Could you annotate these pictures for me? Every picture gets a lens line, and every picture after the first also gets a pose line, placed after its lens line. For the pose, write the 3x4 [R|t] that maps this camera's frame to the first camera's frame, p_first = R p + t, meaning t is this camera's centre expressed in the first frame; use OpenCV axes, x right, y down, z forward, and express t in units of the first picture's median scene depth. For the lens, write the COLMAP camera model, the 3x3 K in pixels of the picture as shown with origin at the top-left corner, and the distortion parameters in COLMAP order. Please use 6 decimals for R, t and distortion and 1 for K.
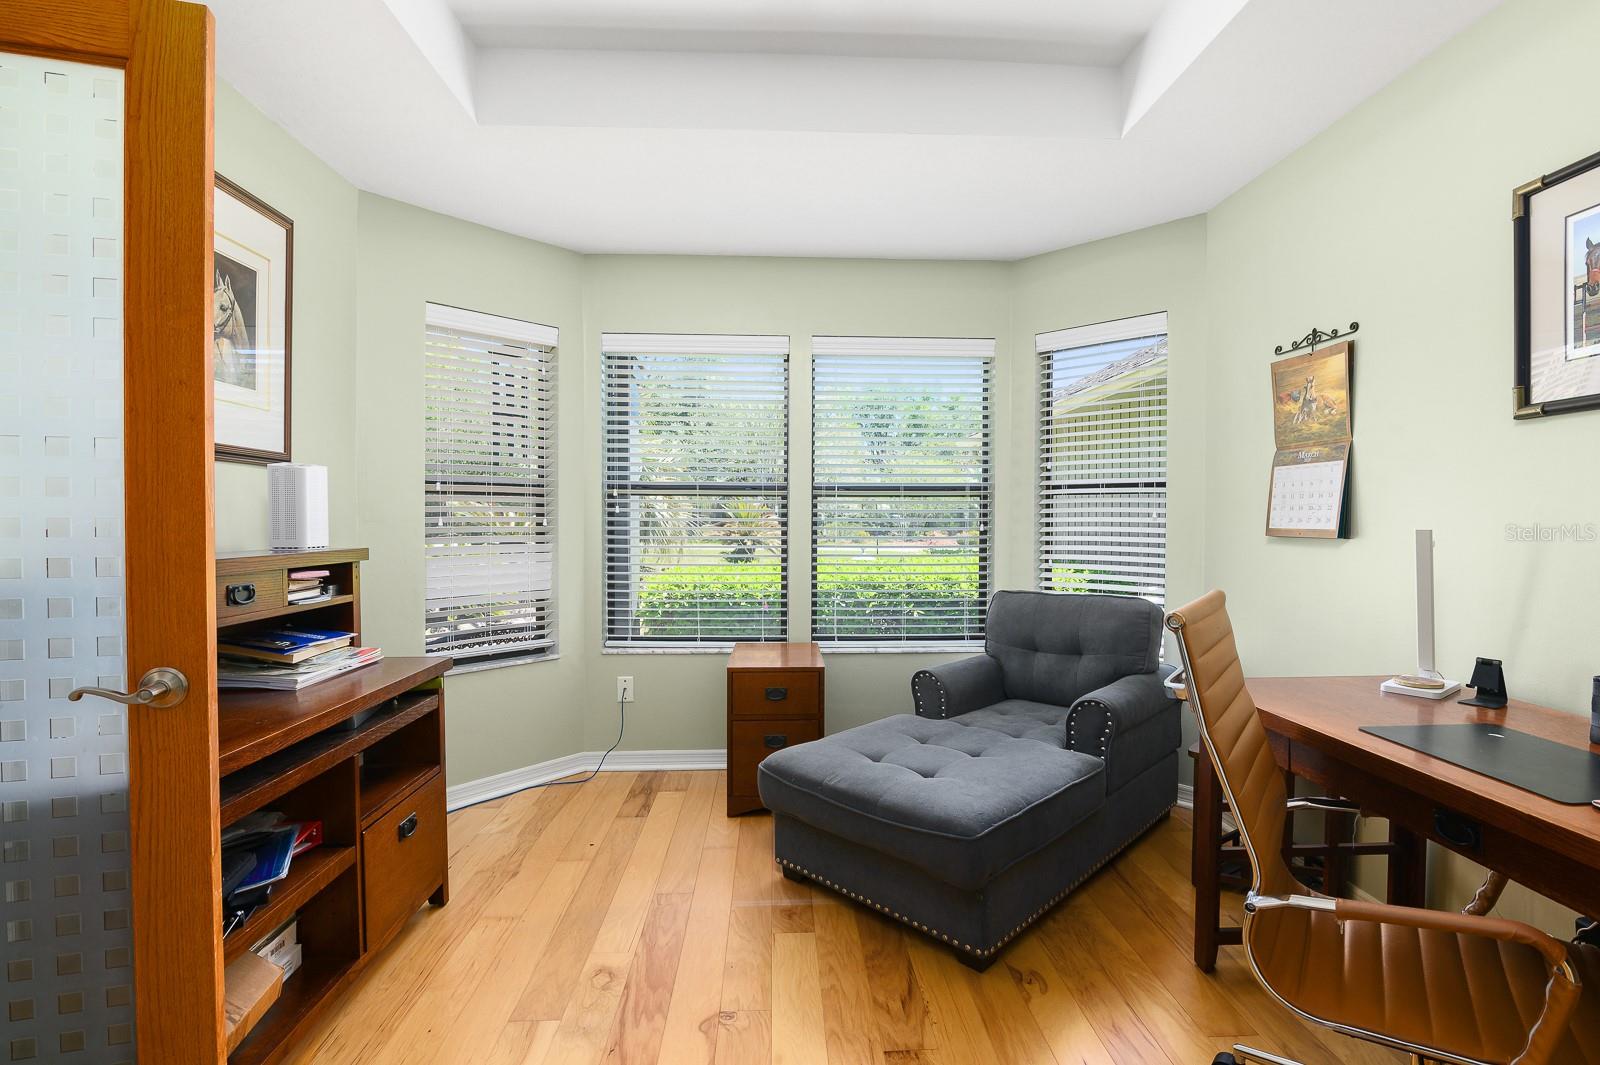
lens RADIAL K [[741.0, 0, 797.4], [0, 741.0, 523.7], [0, 0, 1]] dist [-0.018249, -0.000056]
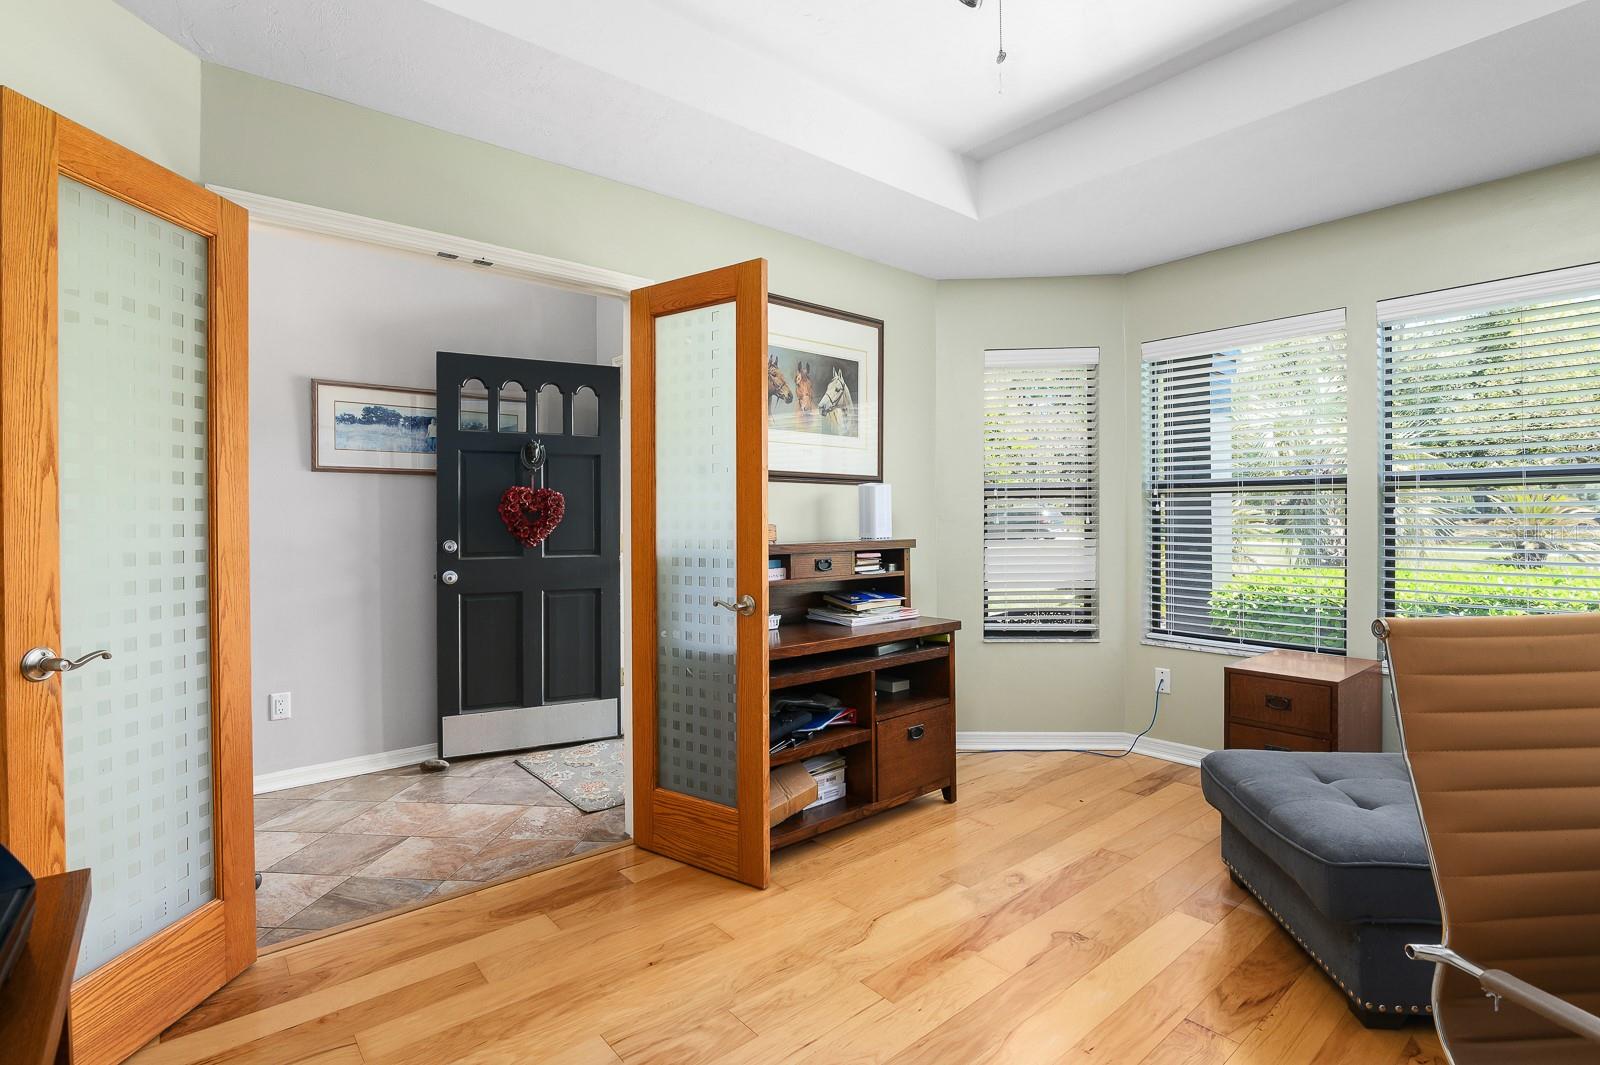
lens RADIAL K [[754.1, 0, 801.9], [0, 754.1, 499.3], [0, 0, 1]] dist [-0.020757, 0.000732]
pose [[0.610338, -0.025354, -0.791735, 0.461381], [0.002820, 0.999551, -0.029835, -0.001726], [0.792136, 0.015977, 0.610136, -0.077658]]
